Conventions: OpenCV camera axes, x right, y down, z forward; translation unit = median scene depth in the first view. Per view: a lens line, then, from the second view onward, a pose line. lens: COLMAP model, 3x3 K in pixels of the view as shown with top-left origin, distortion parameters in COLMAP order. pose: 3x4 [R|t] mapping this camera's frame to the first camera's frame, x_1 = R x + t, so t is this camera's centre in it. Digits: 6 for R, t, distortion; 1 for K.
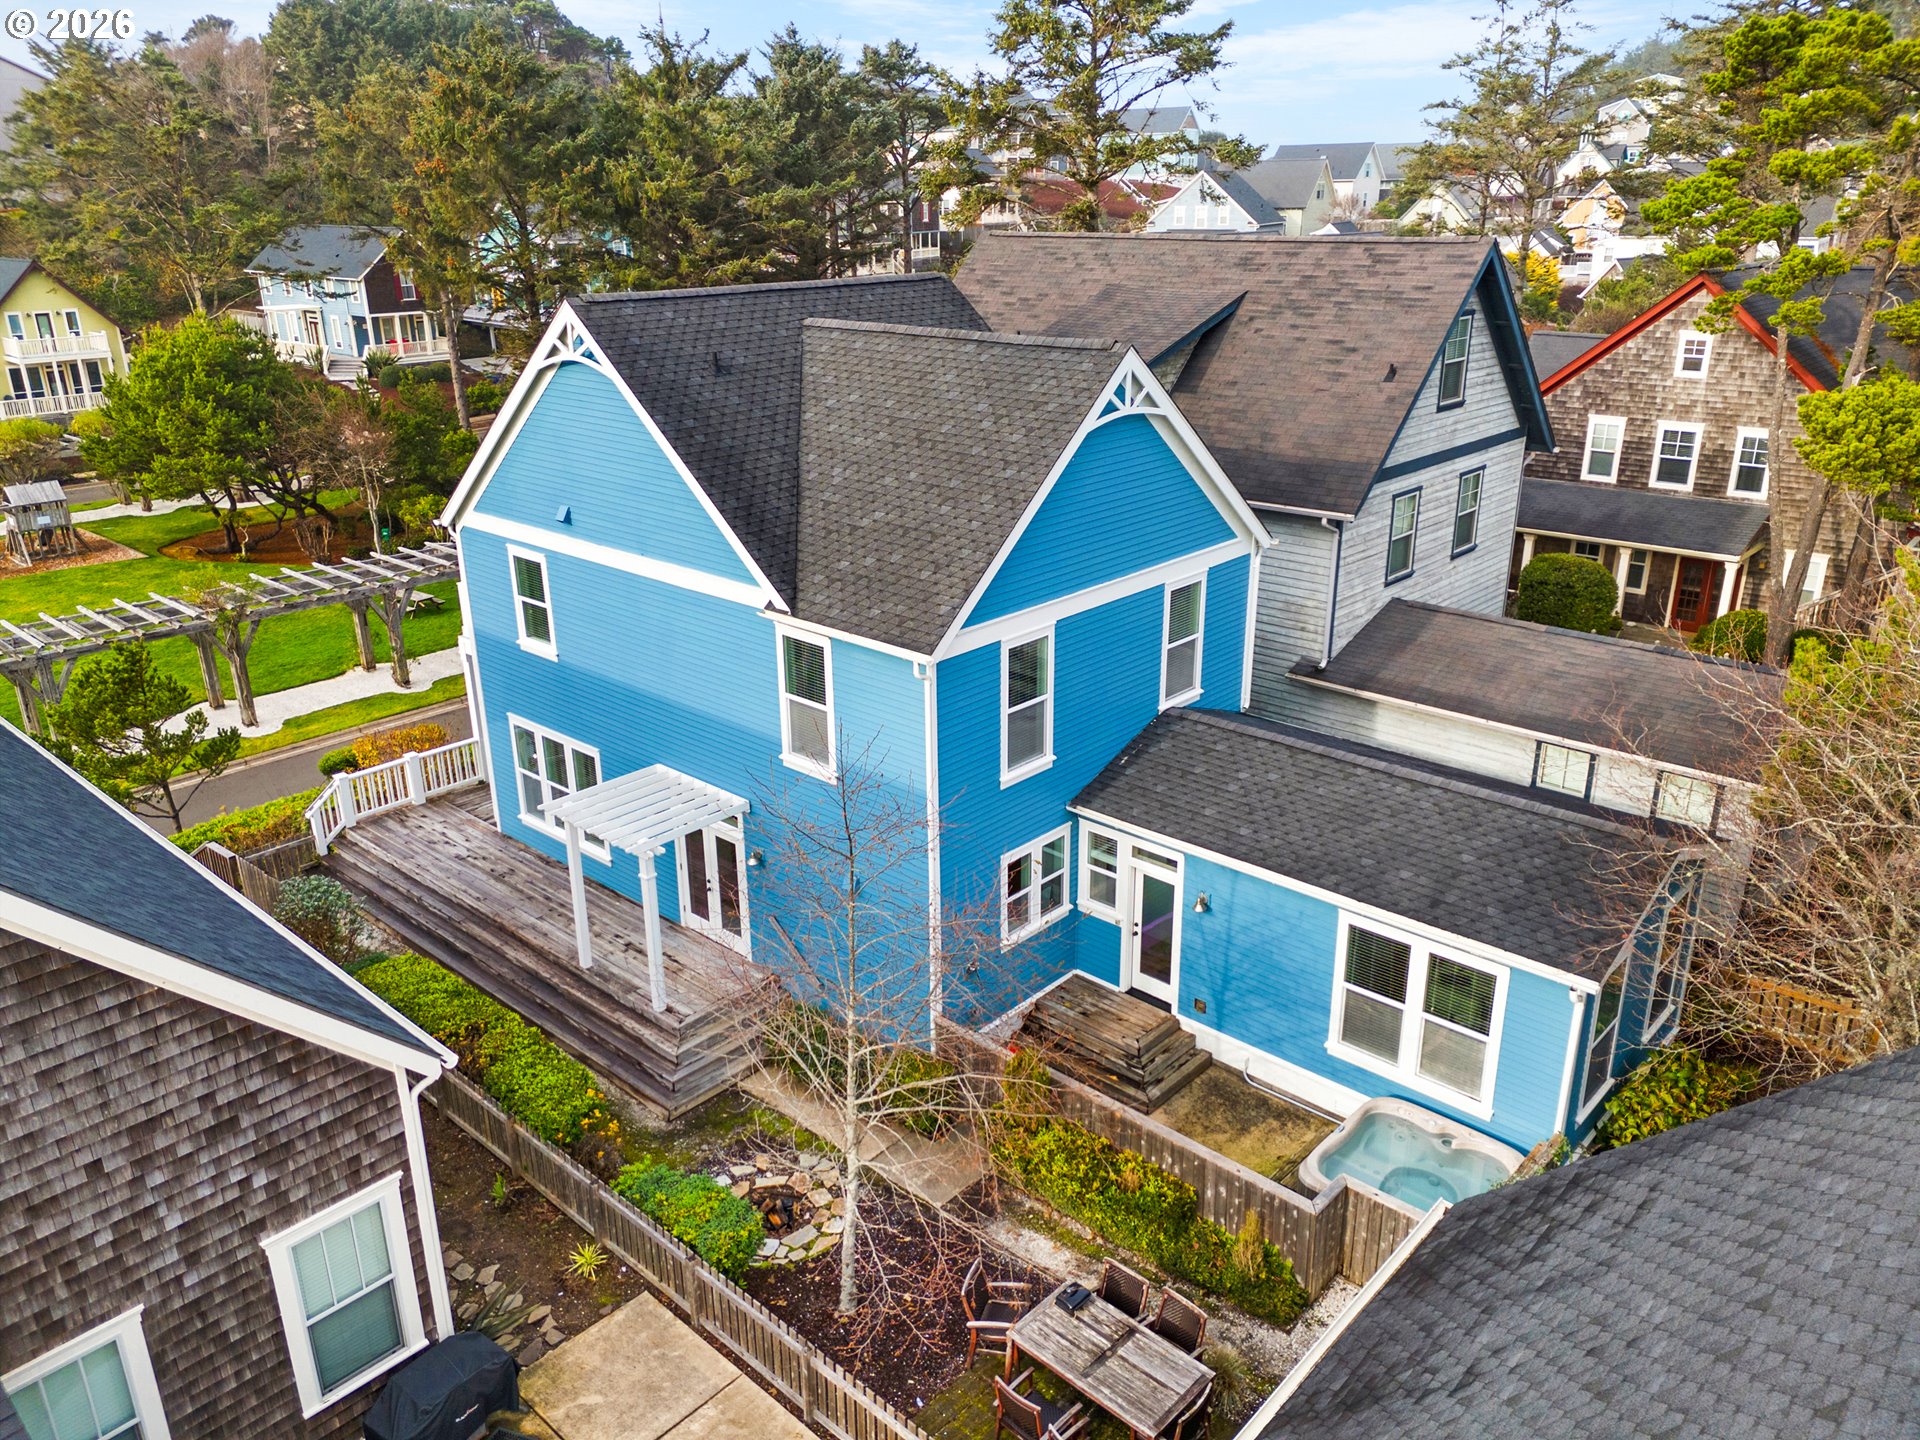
lens RADIAL K [[1376.9, 0, 966.3], [0, 1376.9, 720.3], [0, 0, 1]] dist [0.037498, -0.008096]
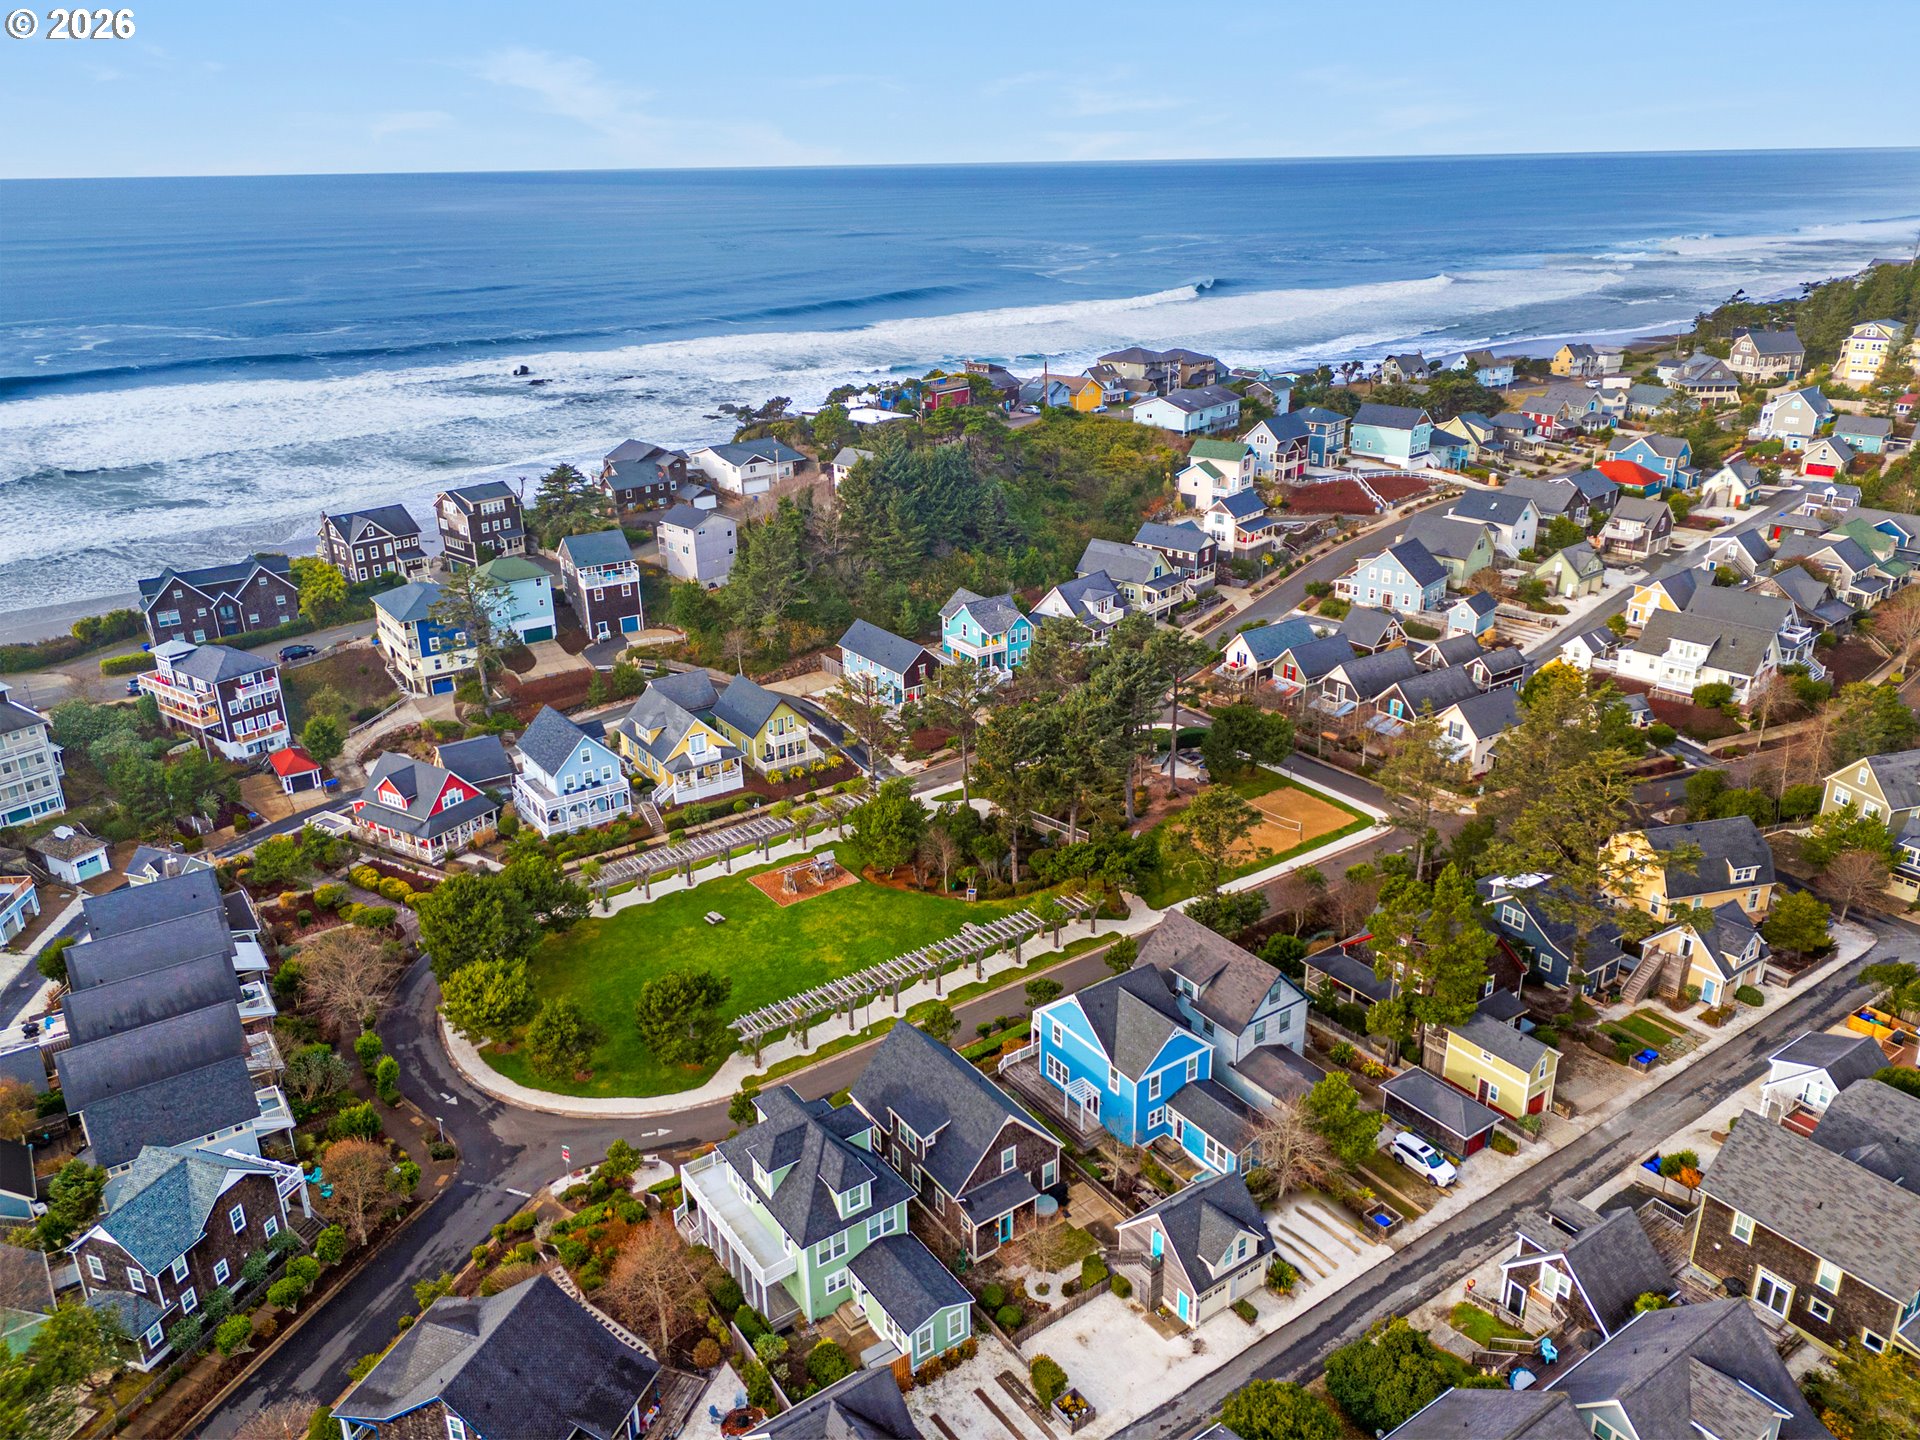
lens RADIAL K [[1376.9, 0, 957.2], [0, 1376.9, 714.6], [0, 0, 1]] dist [0.037498, -0.008096]
pose [[0.972986, 0.069829, -0.220050, 0.373354], [-0.066379, 0.997528, 0.023040, -1.512886], [0.221115, -0.007811, 0.975217, -4.375367]]
